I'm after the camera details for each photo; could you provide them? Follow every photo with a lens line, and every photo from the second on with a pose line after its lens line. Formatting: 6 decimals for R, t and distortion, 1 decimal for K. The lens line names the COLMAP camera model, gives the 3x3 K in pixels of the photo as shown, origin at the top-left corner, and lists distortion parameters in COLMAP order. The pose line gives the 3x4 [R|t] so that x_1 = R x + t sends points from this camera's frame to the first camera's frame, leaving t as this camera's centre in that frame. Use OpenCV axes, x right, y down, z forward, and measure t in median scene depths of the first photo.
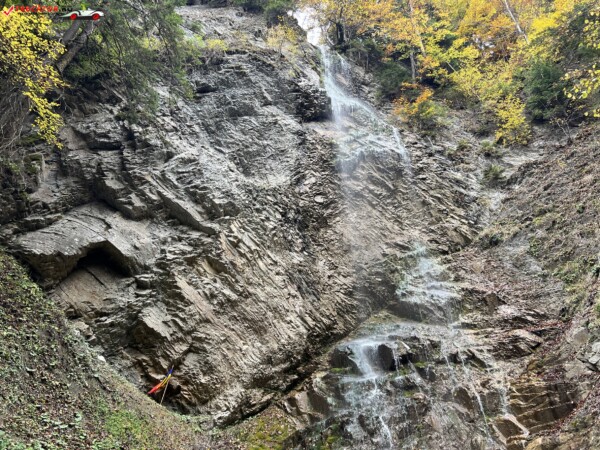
lens RADIAL K [[449.7, 0, 300.0], [0, 449.7, 226.9], [0, 0, 1]] dist [0.060847, -0.073060]
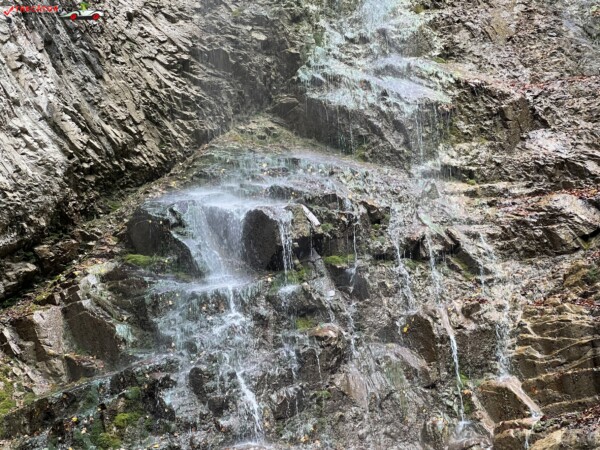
lens RADIAL K [[1331.0, 0, 302.8], [0, 1331.0, 223.1], [0, 0, 1]] dist [0.043106, 2.557000]
pose [[0.968966, 0.049309, 0.242224, -0.063310], [-0.124143, 0.944436, 0.304349, -0.092874], [-0.213758, -0.324975, 0.921249, -0.124546]]
